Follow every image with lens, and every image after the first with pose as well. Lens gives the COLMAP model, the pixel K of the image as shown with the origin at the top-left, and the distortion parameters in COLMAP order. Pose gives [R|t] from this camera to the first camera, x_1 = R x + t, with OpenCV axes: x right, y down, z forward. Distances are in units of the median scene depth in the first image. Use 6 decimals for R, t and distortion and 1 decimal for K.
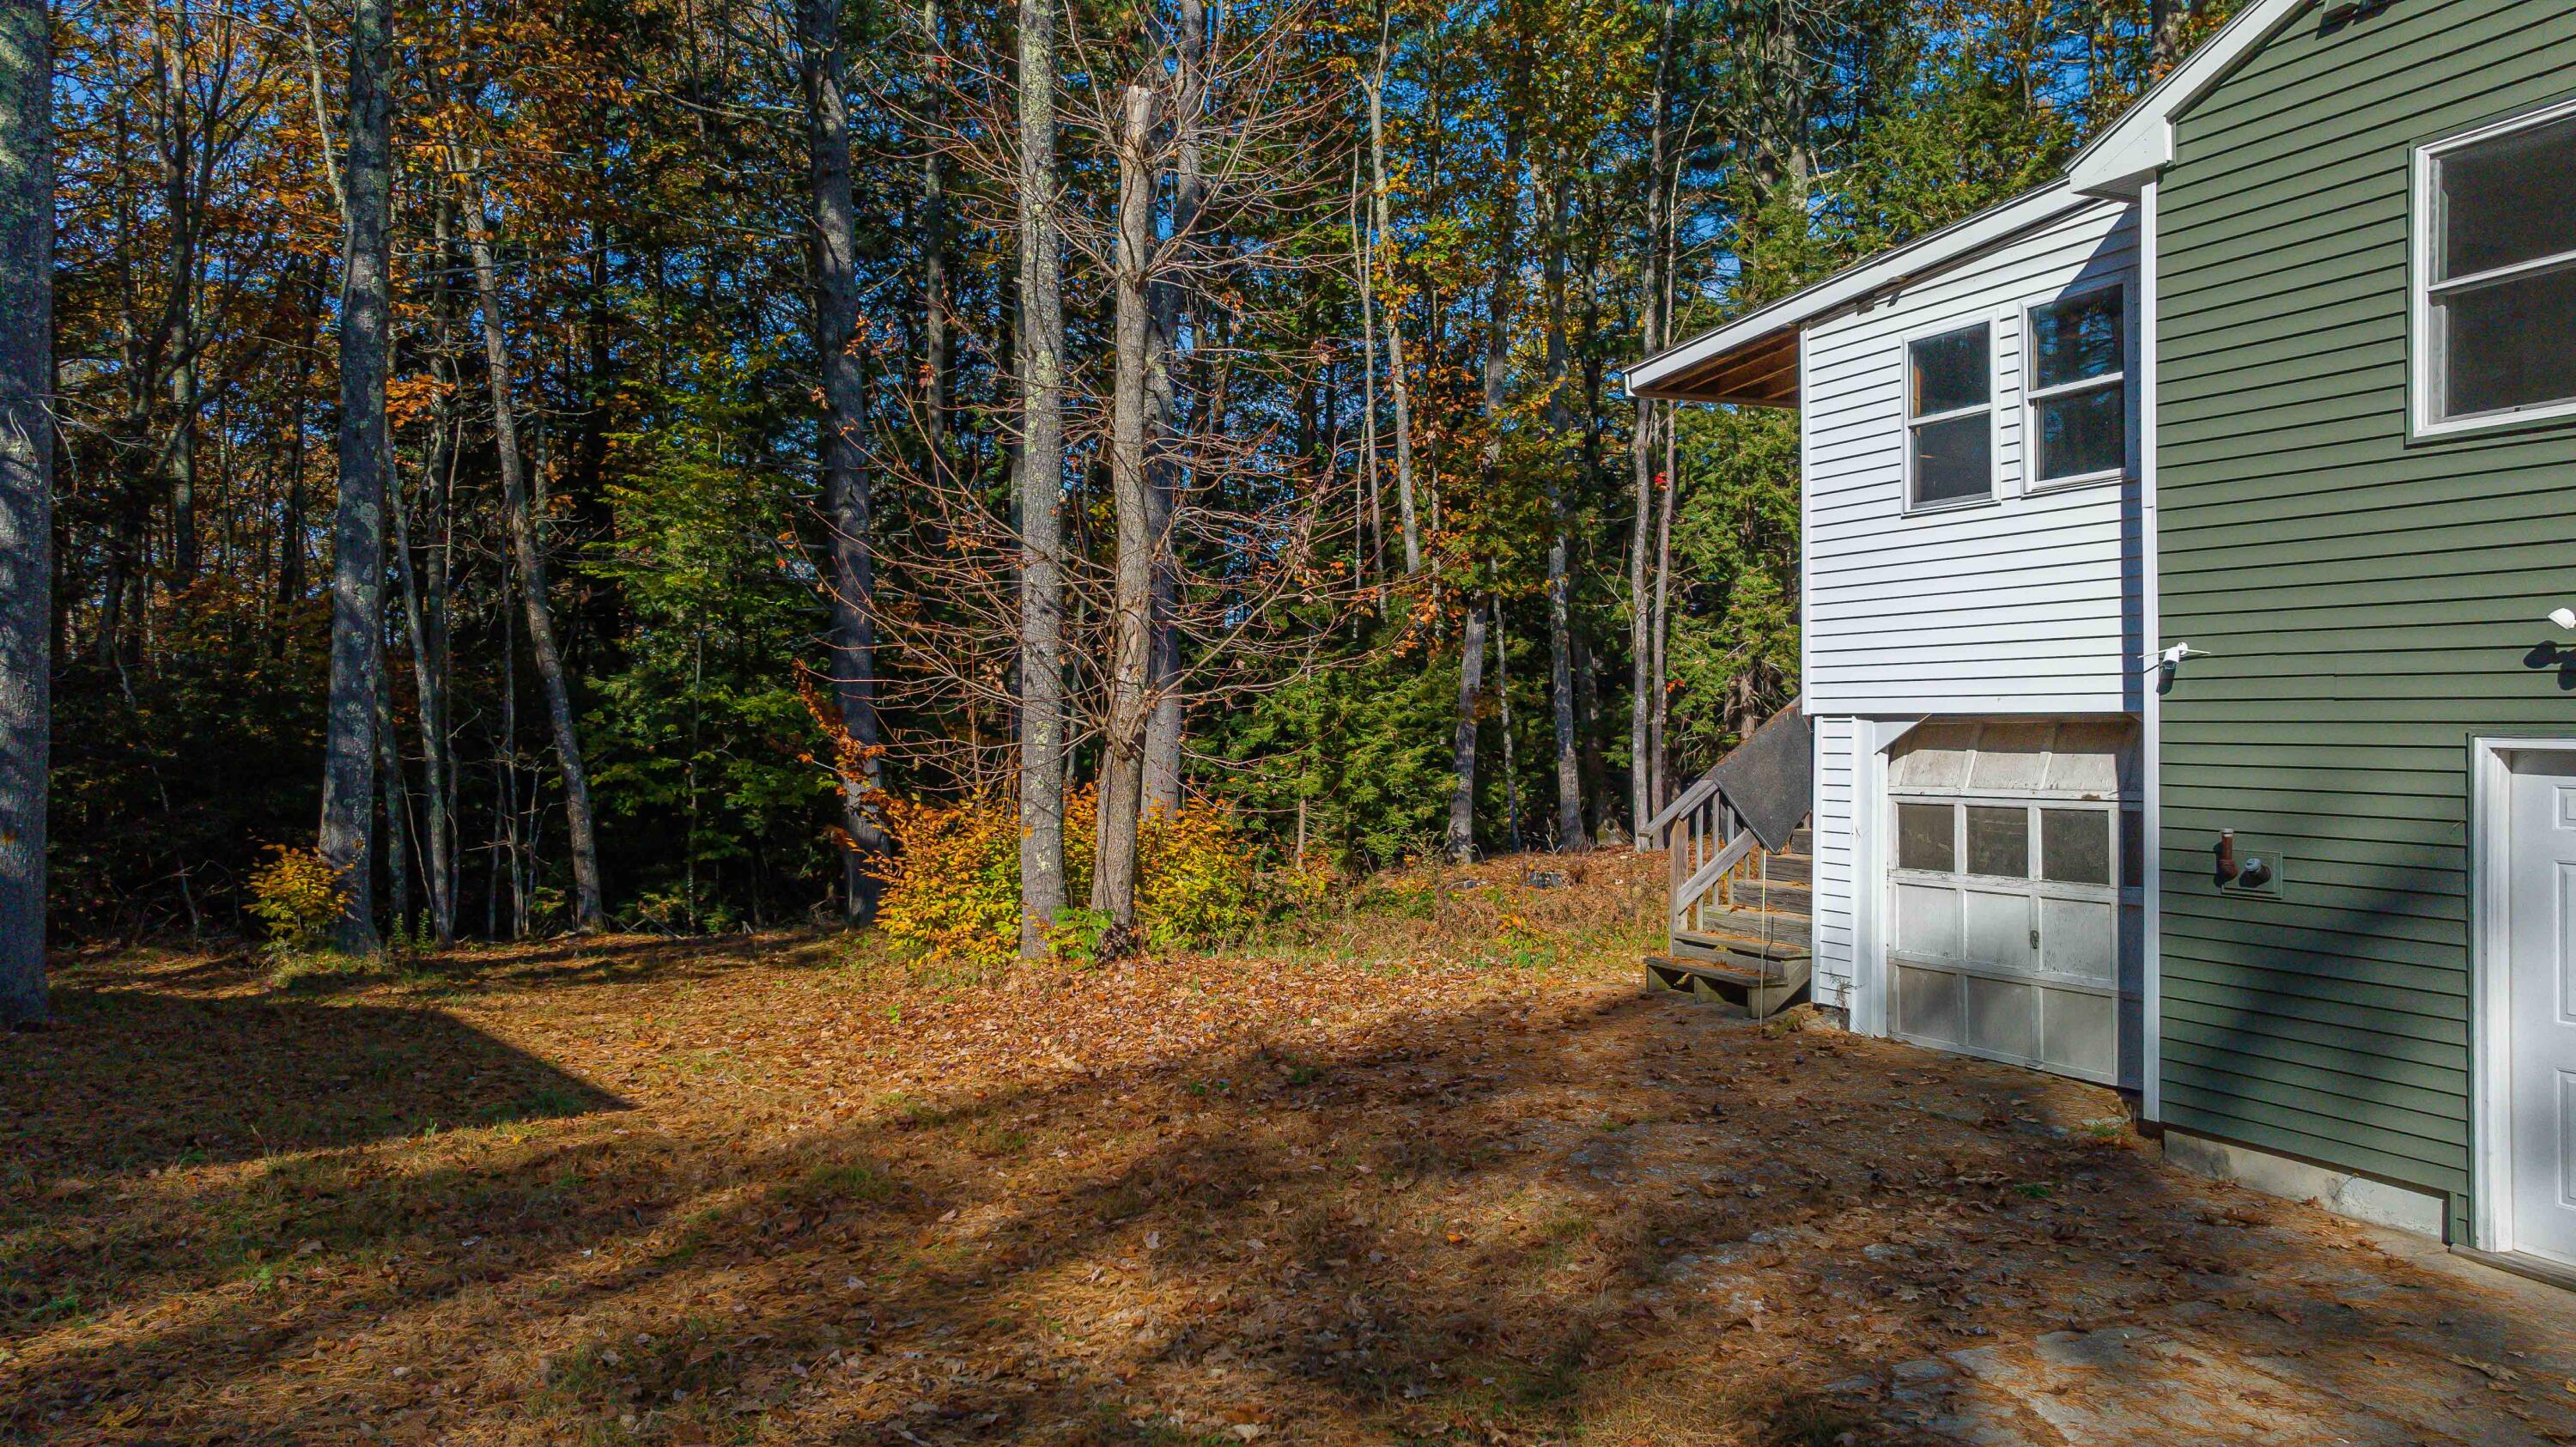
lens RADIAL K [[1817.6, 0, 1287.7], [0, 1817.6, 721.9], [0, 0, 1]] dist [-0.034924, 0.041642]
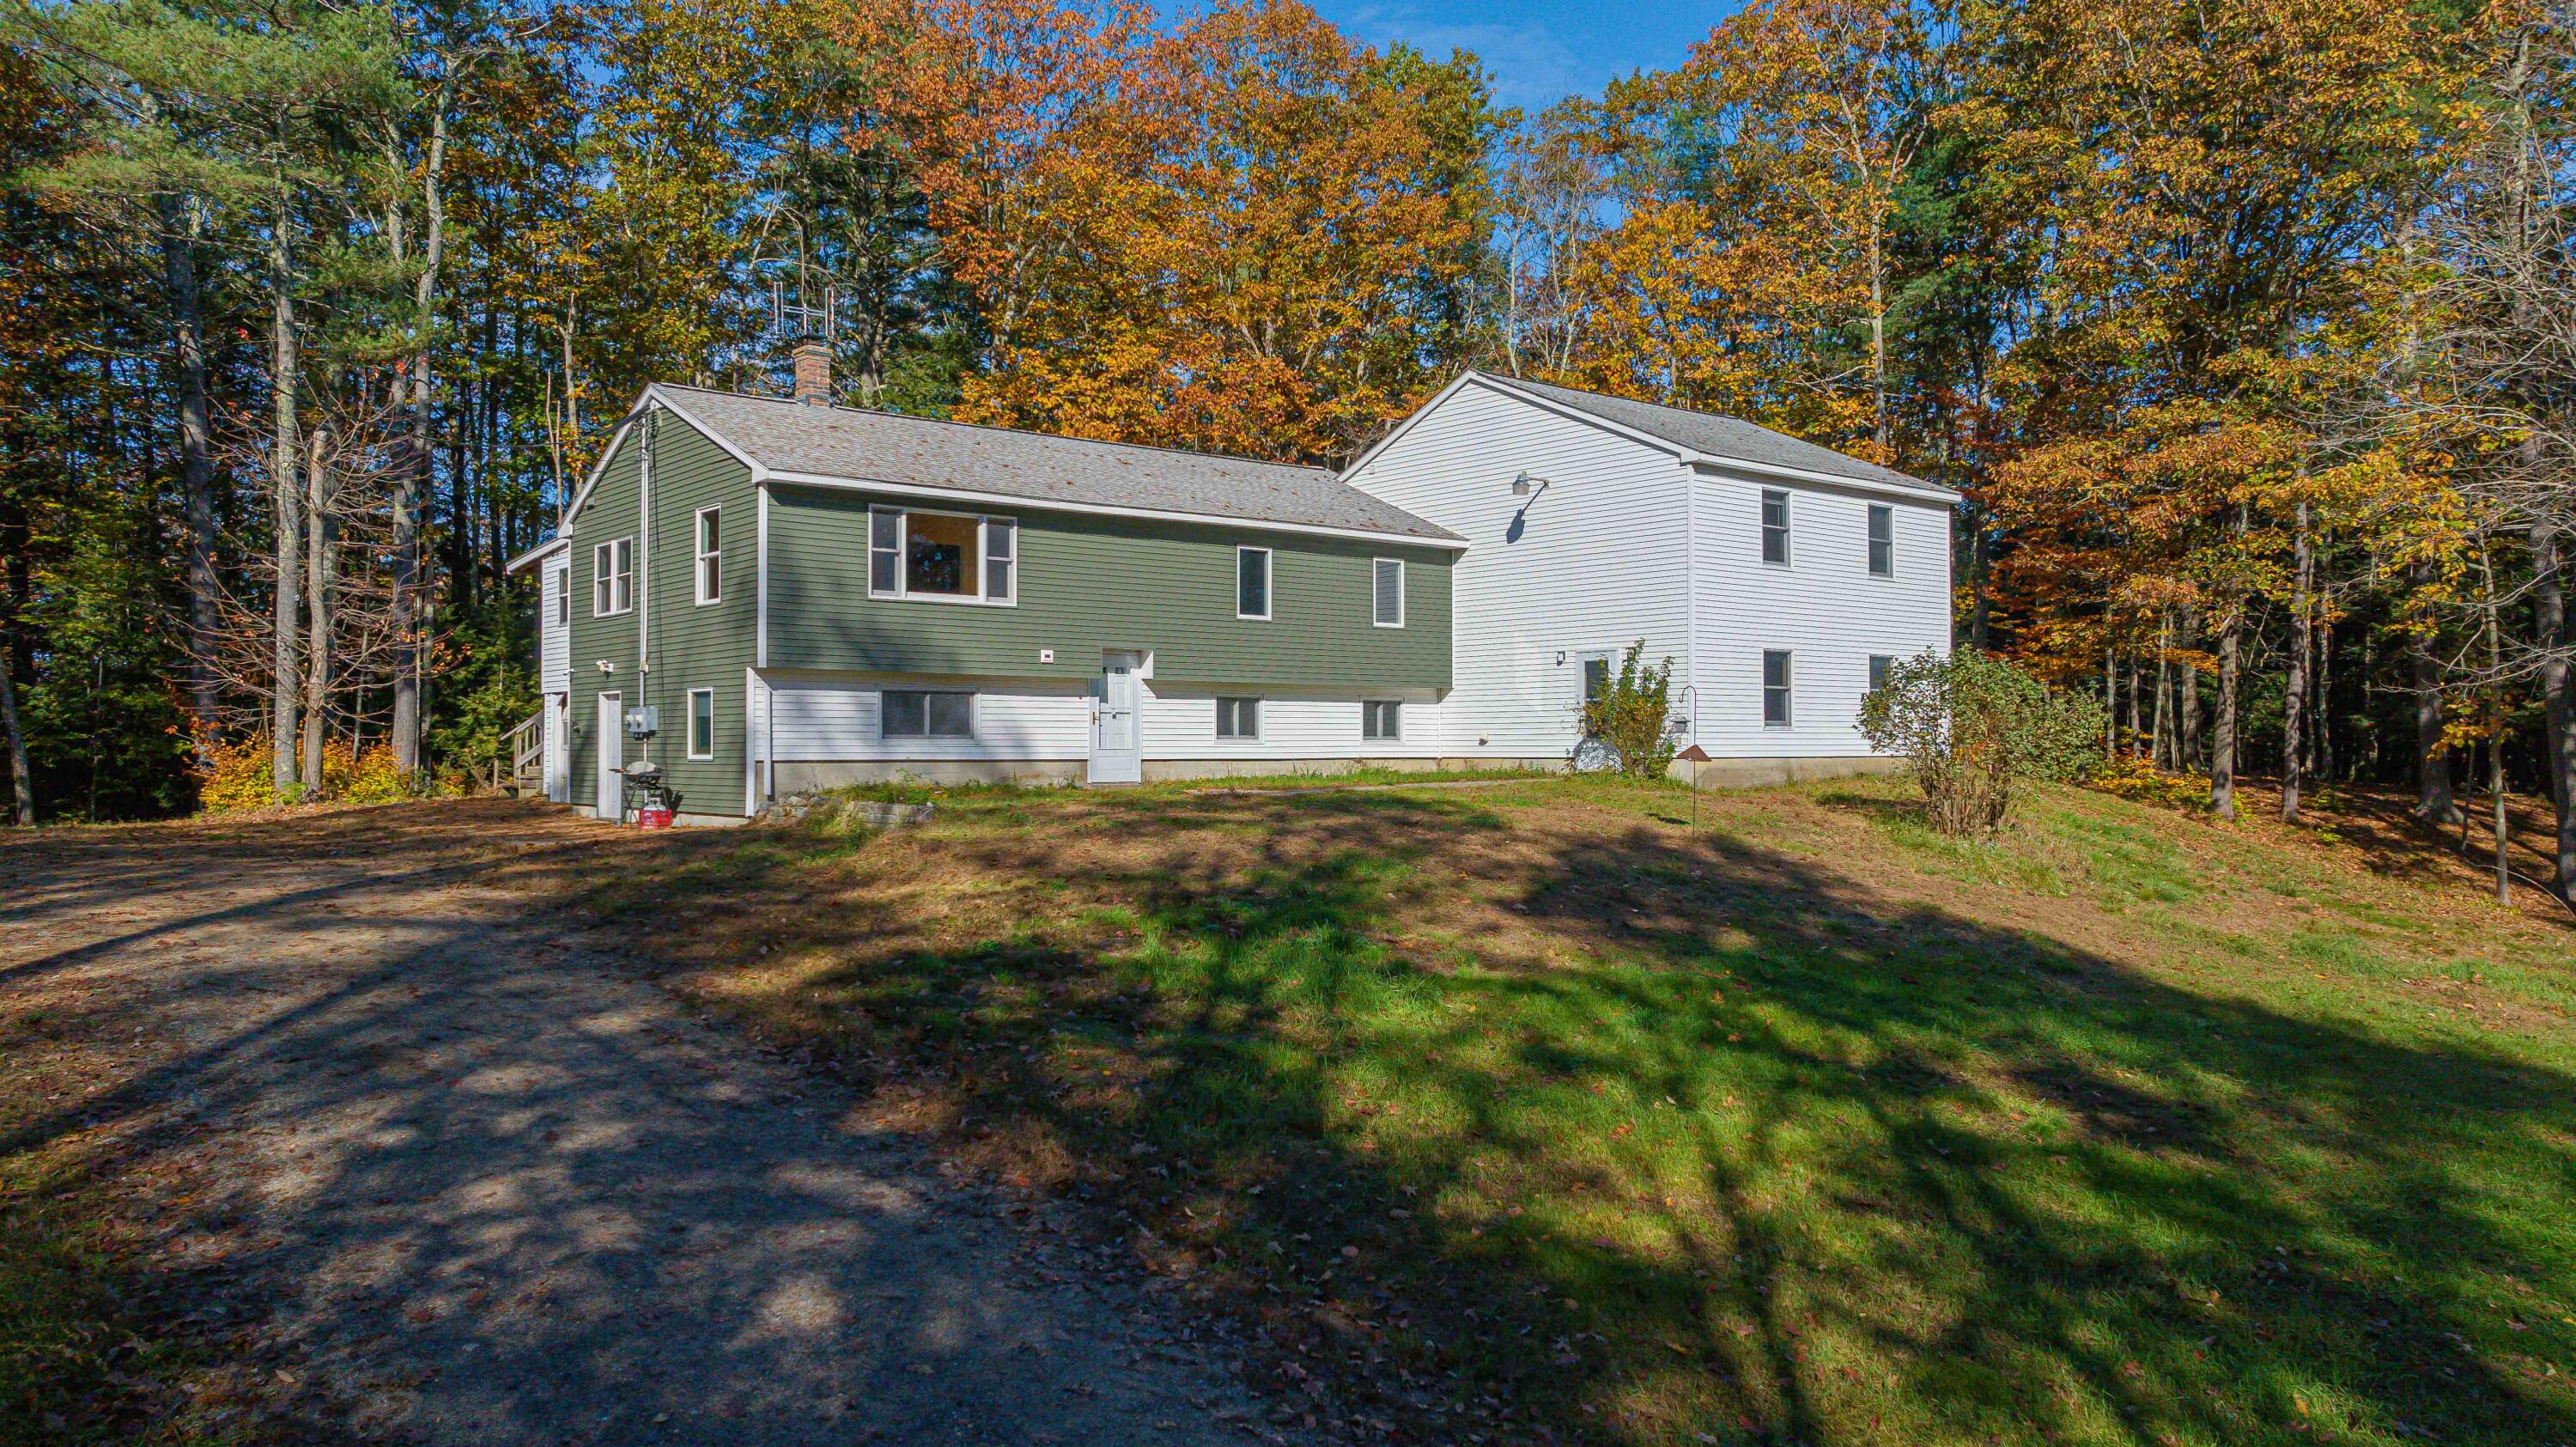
lens RADIAL K [[1817.6, 0, 1290.3], [0, 1817.6, 727.1], [0, 0, 1]] dist [-0.034924, 0.041642]
pose [[0.962043, 0.004169, 0.272867, 0.690005], [0.000027, 0.999882, -0.015370, 0.100537], [-0.272899, 0.014794, 0.961929, -2.234701]]
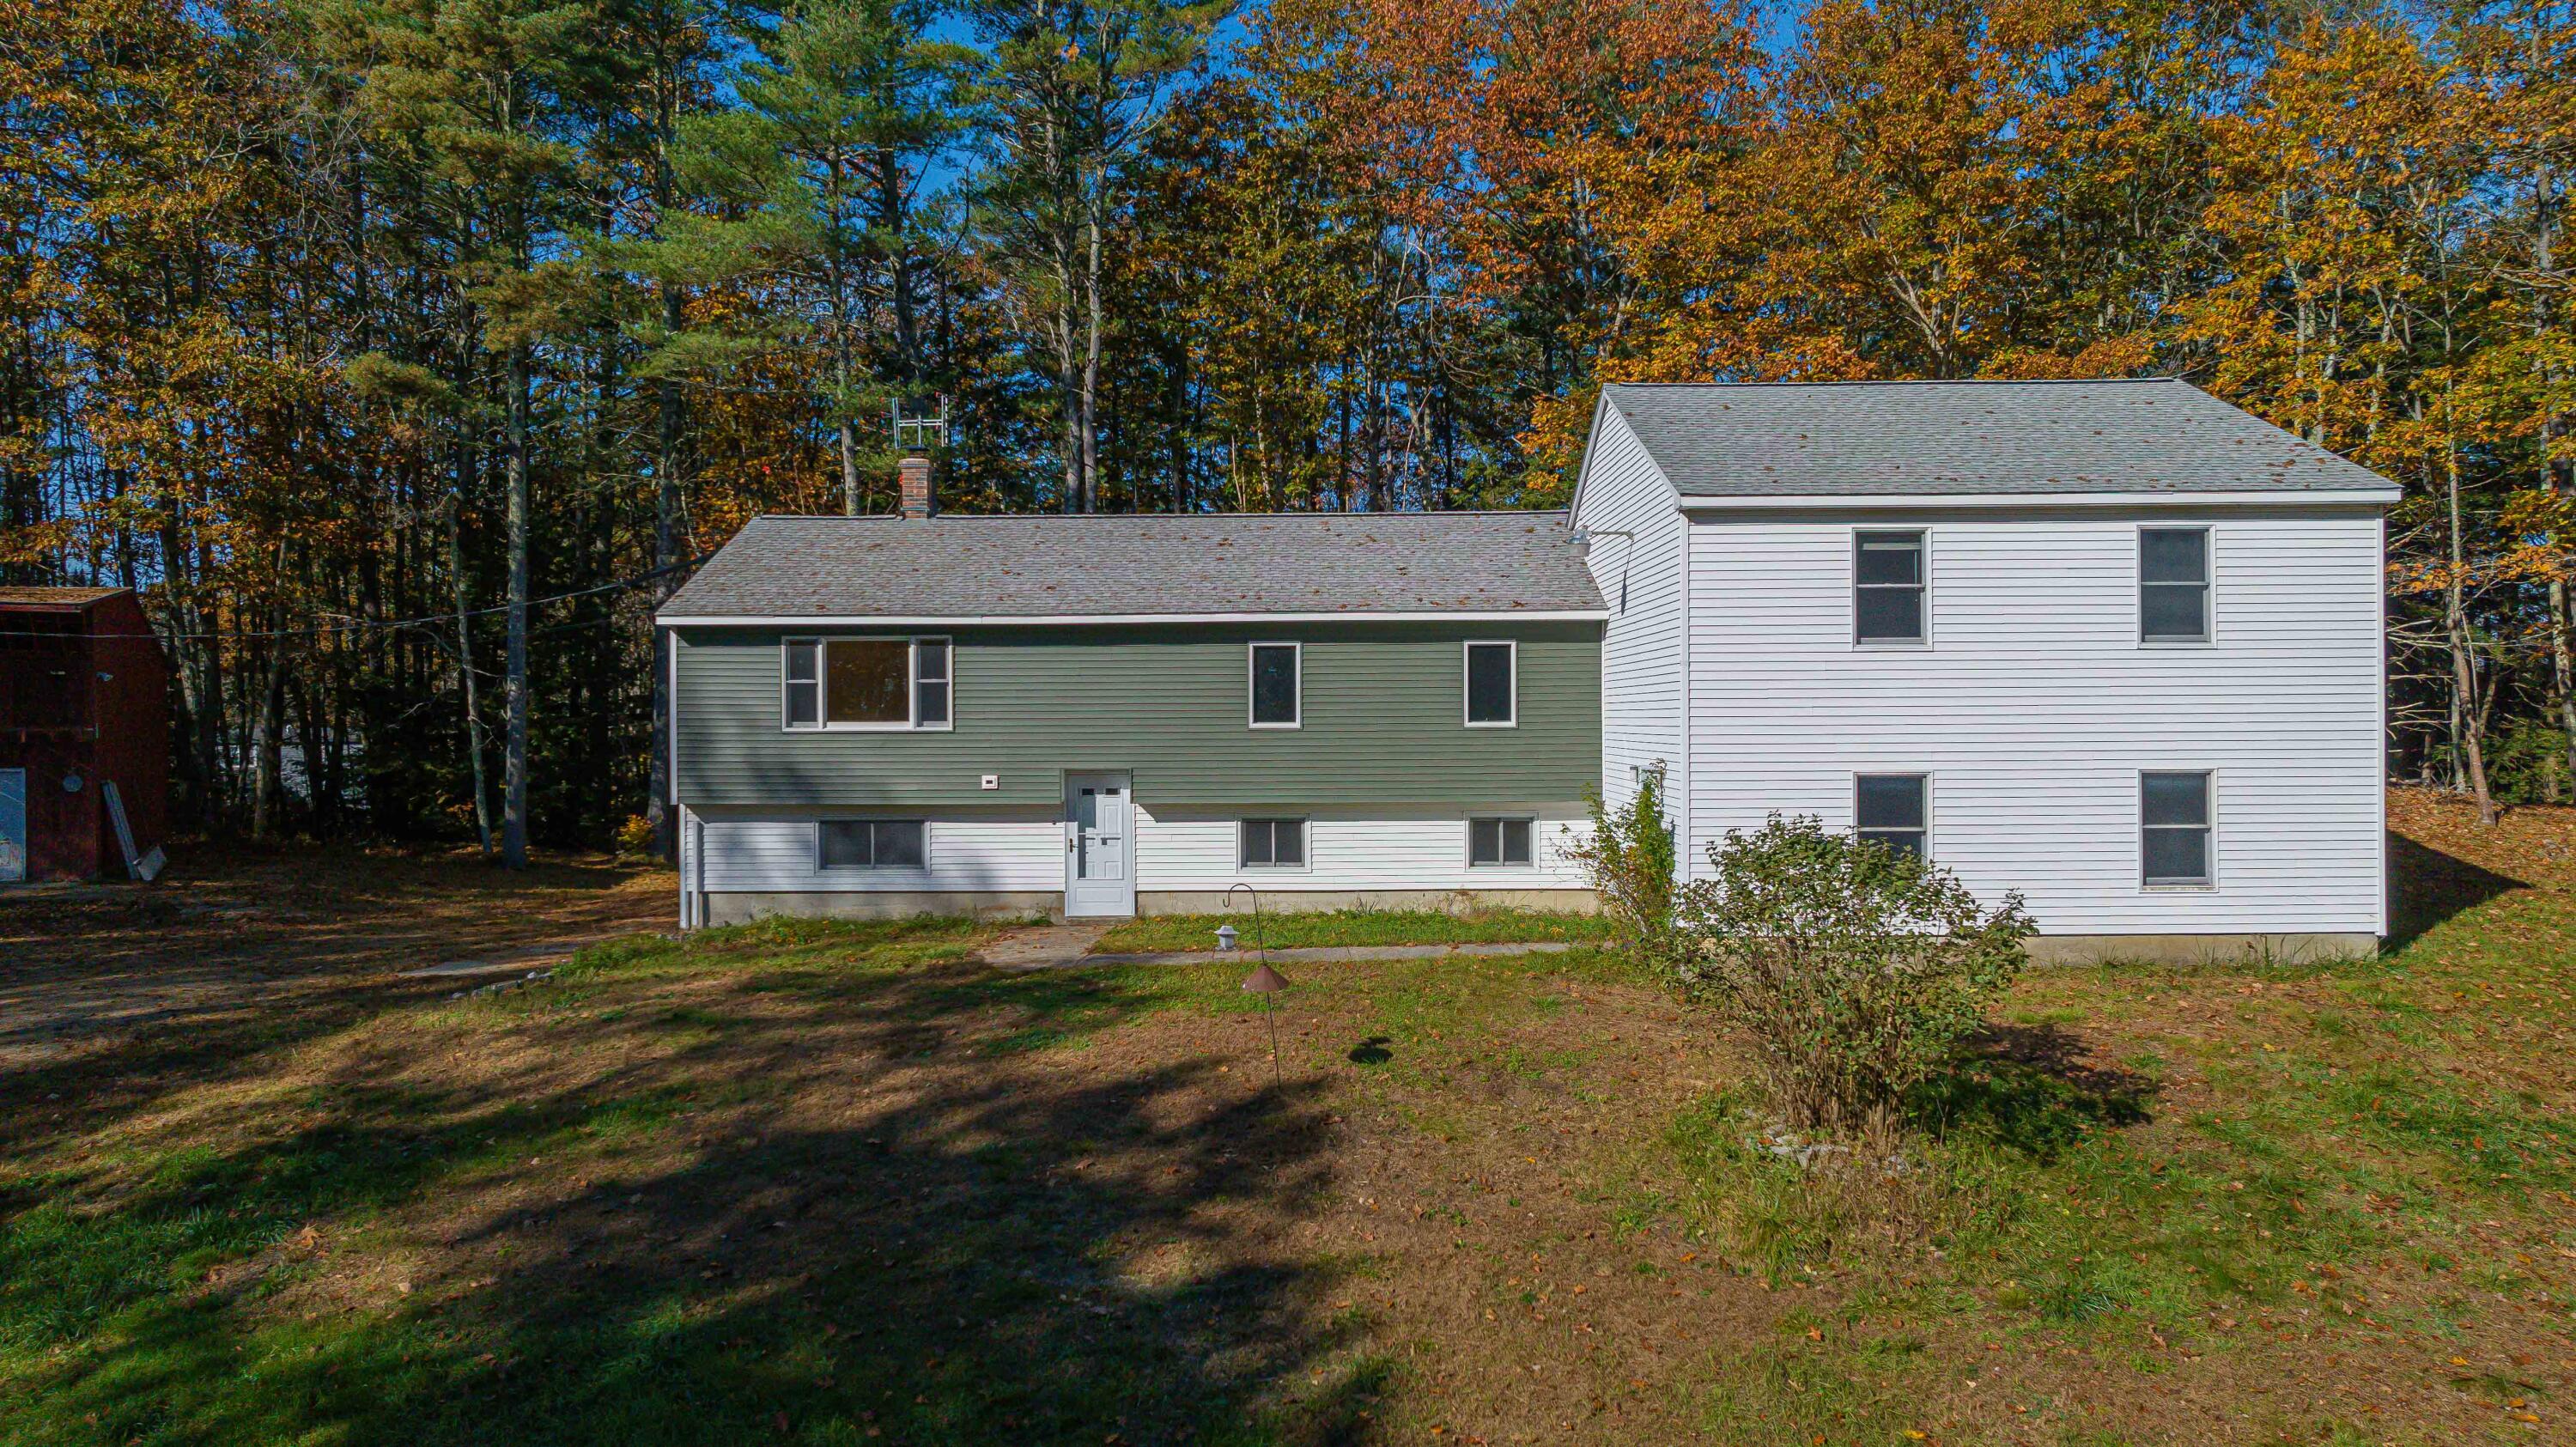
lens RADIAL K [[1817.6, 0, 1290.7], [0, 1817.6, 728.8], [0, 0, 1]] dist [-0.034924, 0.041642]
pose [[0.907652, -0.000402, -0.419723, 2.386574], [0.002690, 0.999985, 0.004858, -0.116144], [0.419715, -0.005538, 0.907639, -1.677595]]
